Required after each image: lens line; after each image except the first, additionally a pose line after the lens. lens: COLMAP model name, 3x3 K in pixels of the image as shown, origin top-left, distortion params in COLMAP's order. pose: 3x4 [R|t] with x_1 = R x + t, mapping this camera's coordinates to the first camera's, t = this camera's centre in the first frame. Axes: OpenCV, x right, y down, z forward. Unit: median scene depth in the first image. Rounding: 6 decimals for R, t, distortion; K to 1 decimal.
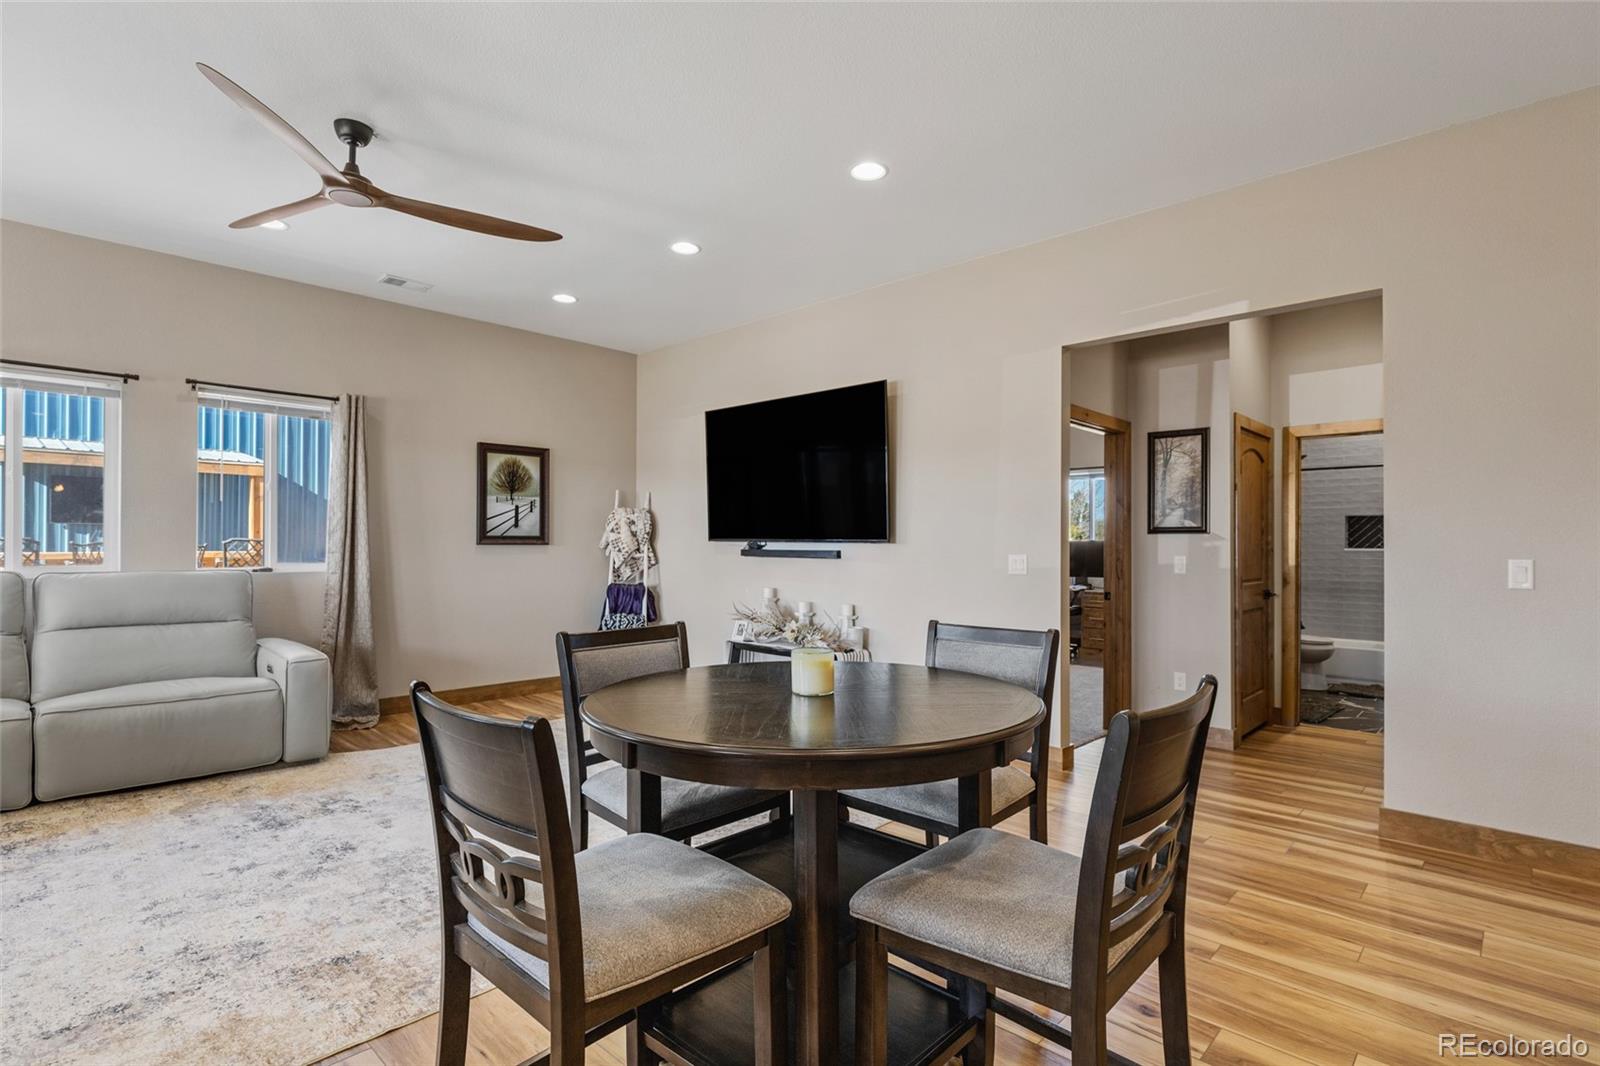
lens RADIAL K [[792.3, 0, 802.0], [0, 792.3, 540.0], [0, 0, 1]] dist [0.005198, 0.000272]
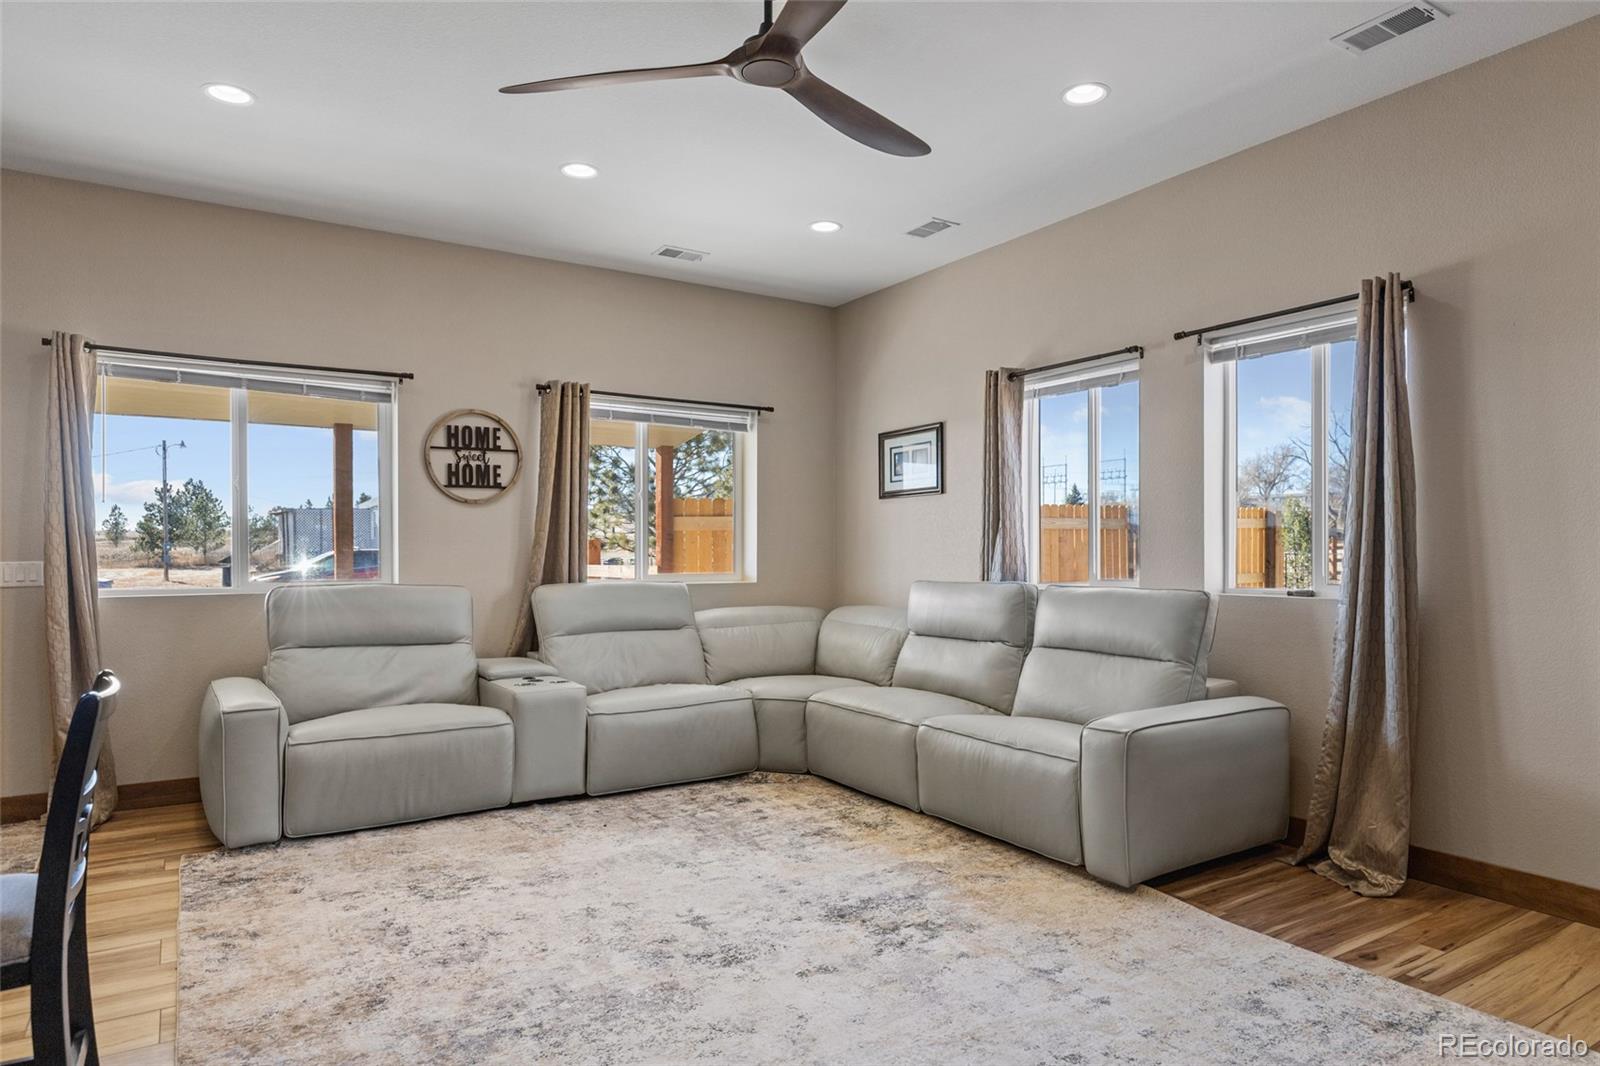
lens RADIAL K [[962.8, 0, 797.1], [0, 962.8, 548.9], [0, 0, 1]] dist [-0.002844, 0.000358]
pose [[-0.228796, -0.010433, -0.973418, 0.265728], [0.004316, 0.999922, -0.011732, 0.013388], [0.973465, -0.006885, -0.228733, 1.166016]]
